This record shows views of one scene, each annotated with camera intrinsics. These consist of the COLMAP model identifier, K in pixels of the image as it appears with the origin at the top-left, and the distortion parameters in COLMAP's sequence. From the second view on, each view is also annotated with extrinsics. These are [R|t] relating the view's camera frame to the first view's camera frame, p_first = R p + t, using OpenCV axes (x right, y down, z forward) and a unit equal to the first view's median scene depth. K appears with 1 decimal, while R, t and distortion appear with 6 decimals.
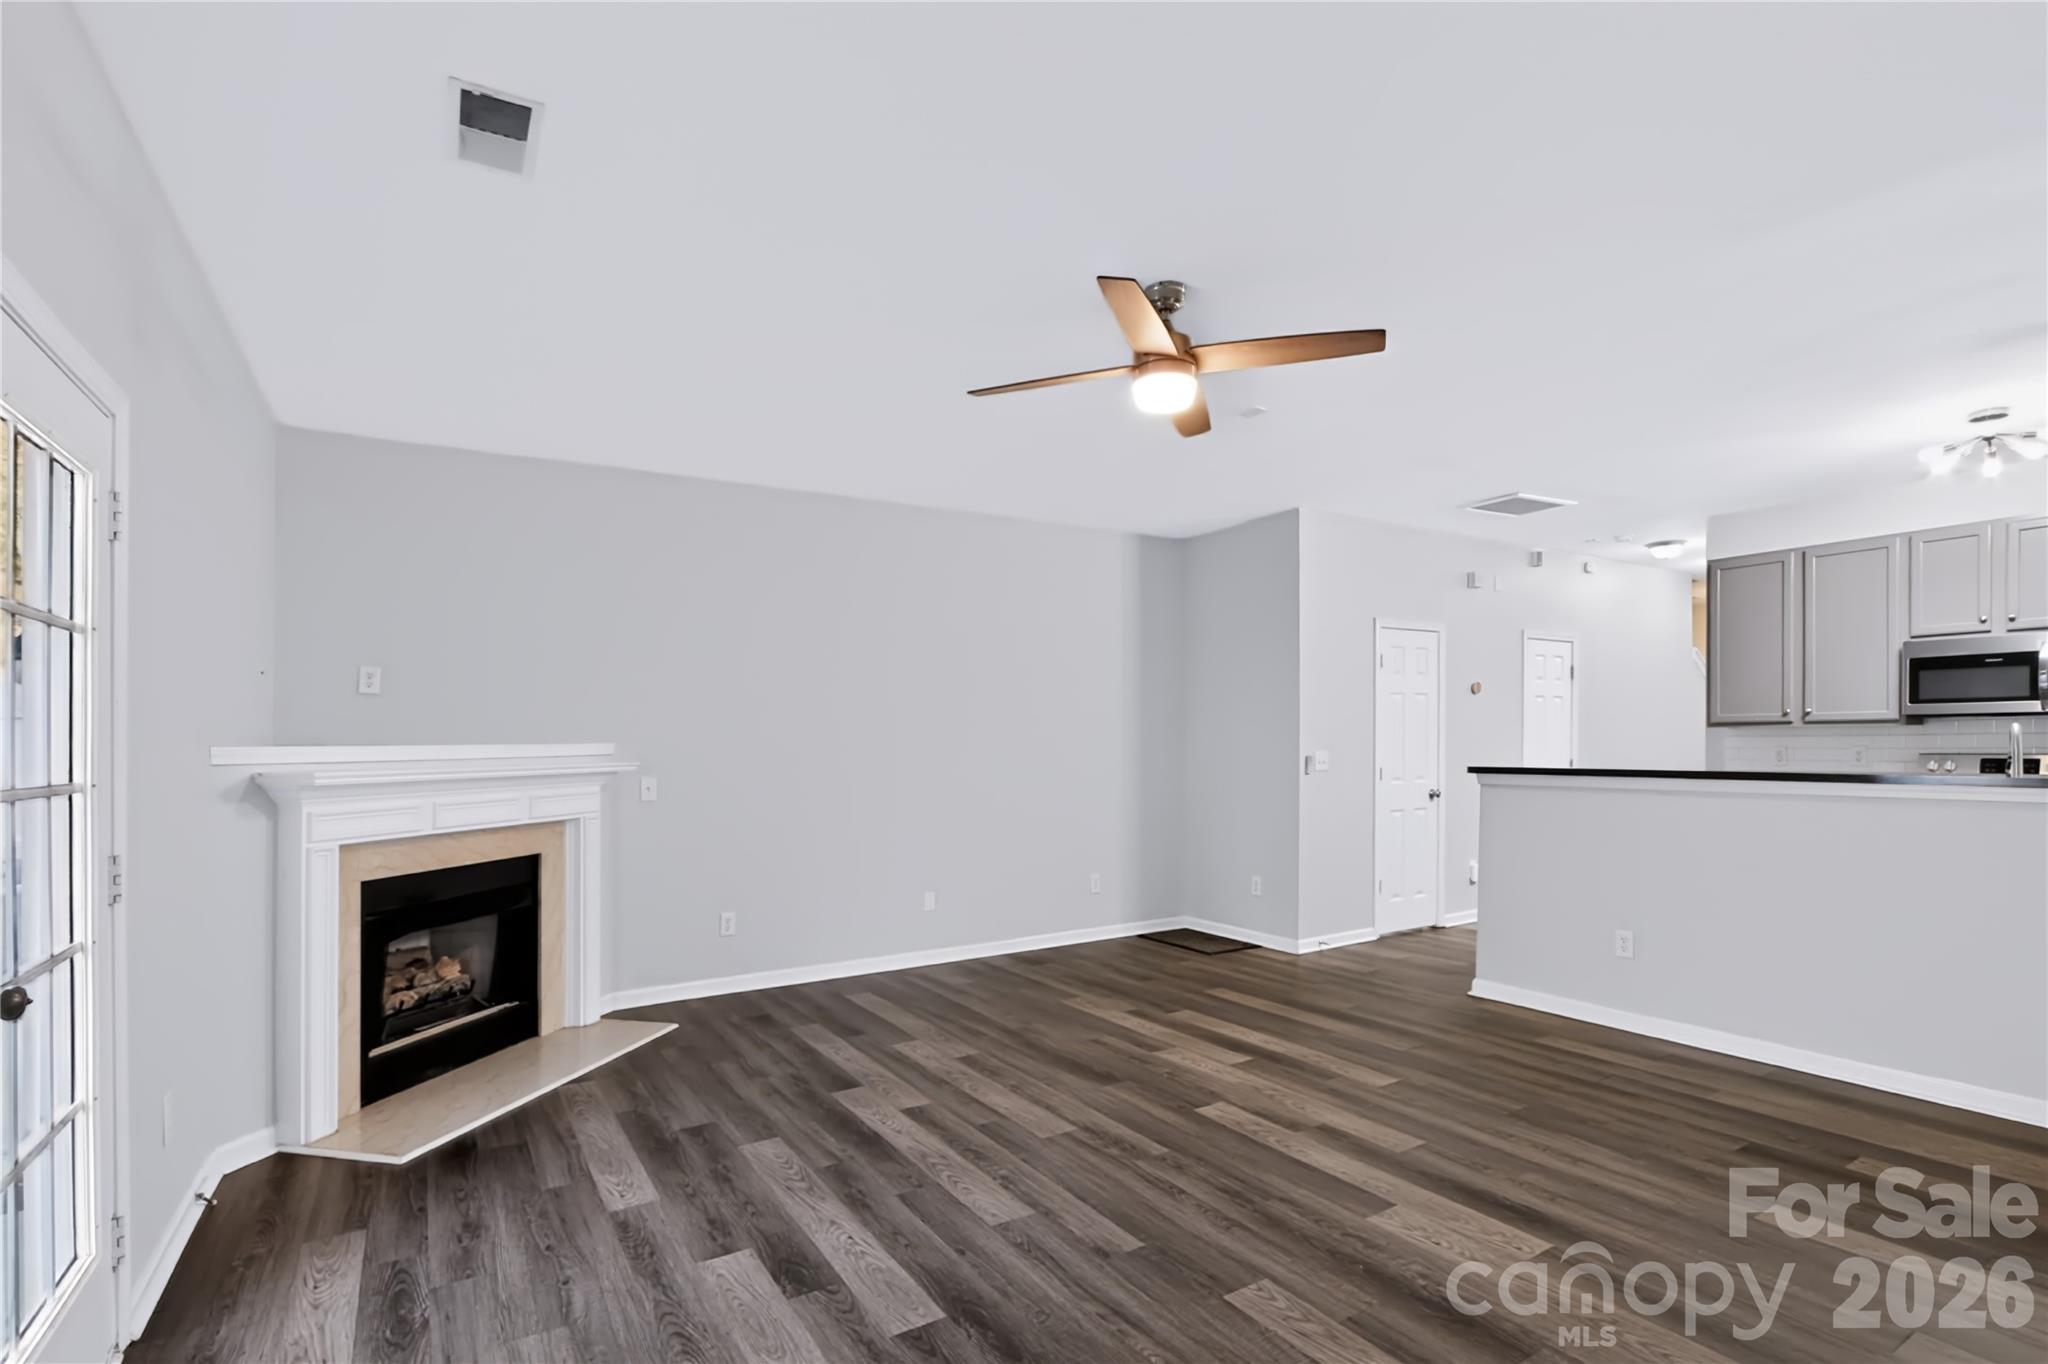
lens RADIAL K [[959.8, 0, 1026.8], [0, 959.8, 749.3], [0, 0, 1]] dist [-0.005374, -0.000639]
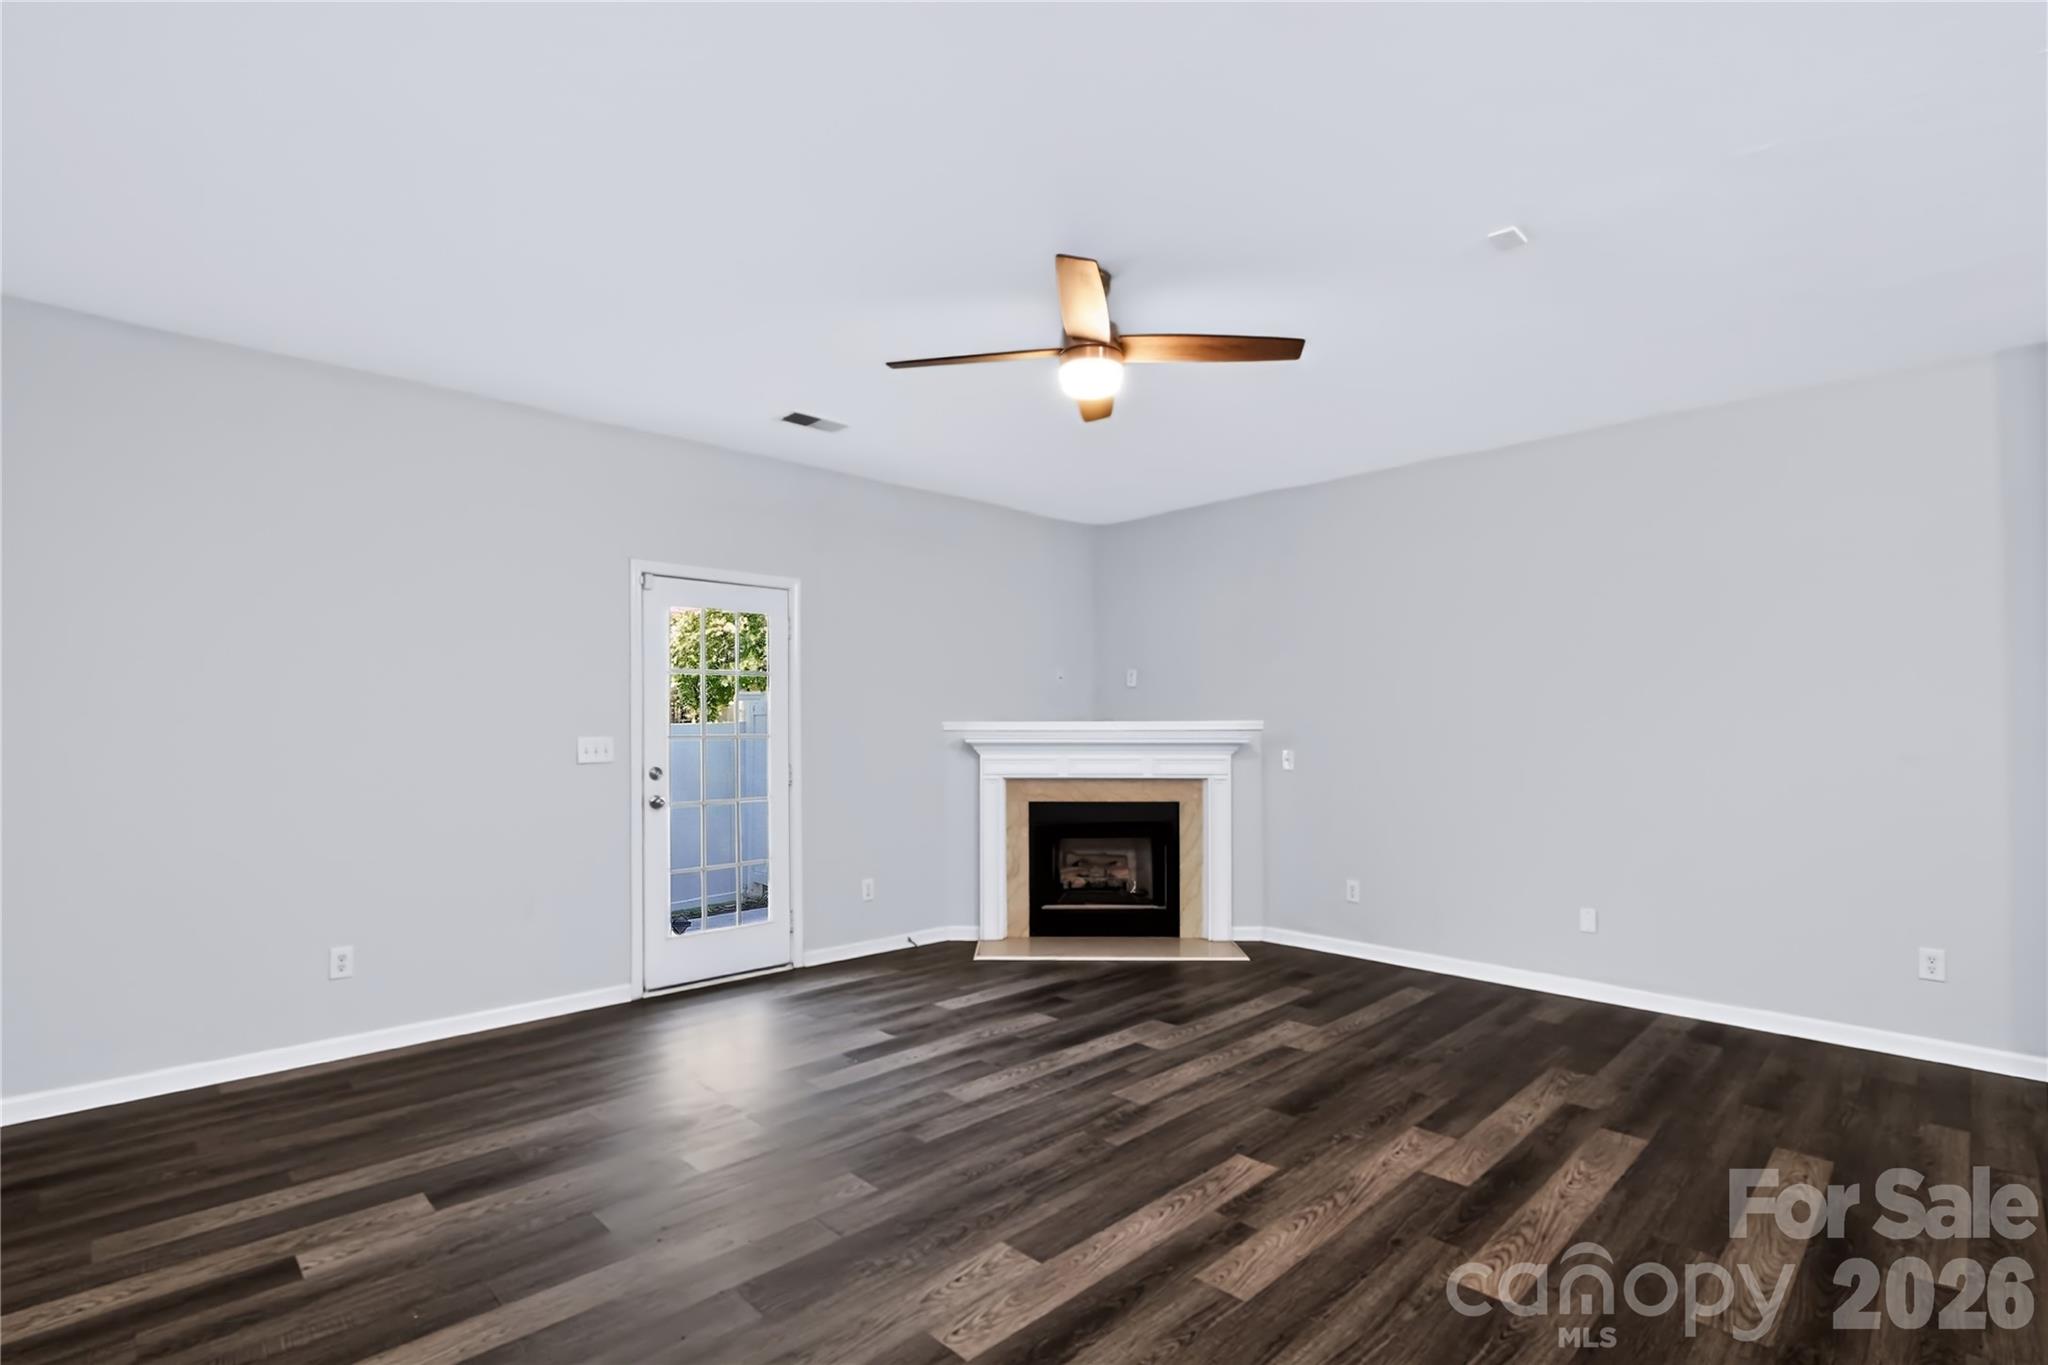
lens RADIAL K [[953.7, 0, 1021.1], [0, 953.7, 715.1], [0, 0, 1]] dist [0.000677, 0.000324]
pose [[0.214485, -0.002237, -0.976725, 0.923749], [-0.004744, 0.999983, -0.003332, -0.009525], [0.976716, 0.005348, 0.214471, 0.602778]]
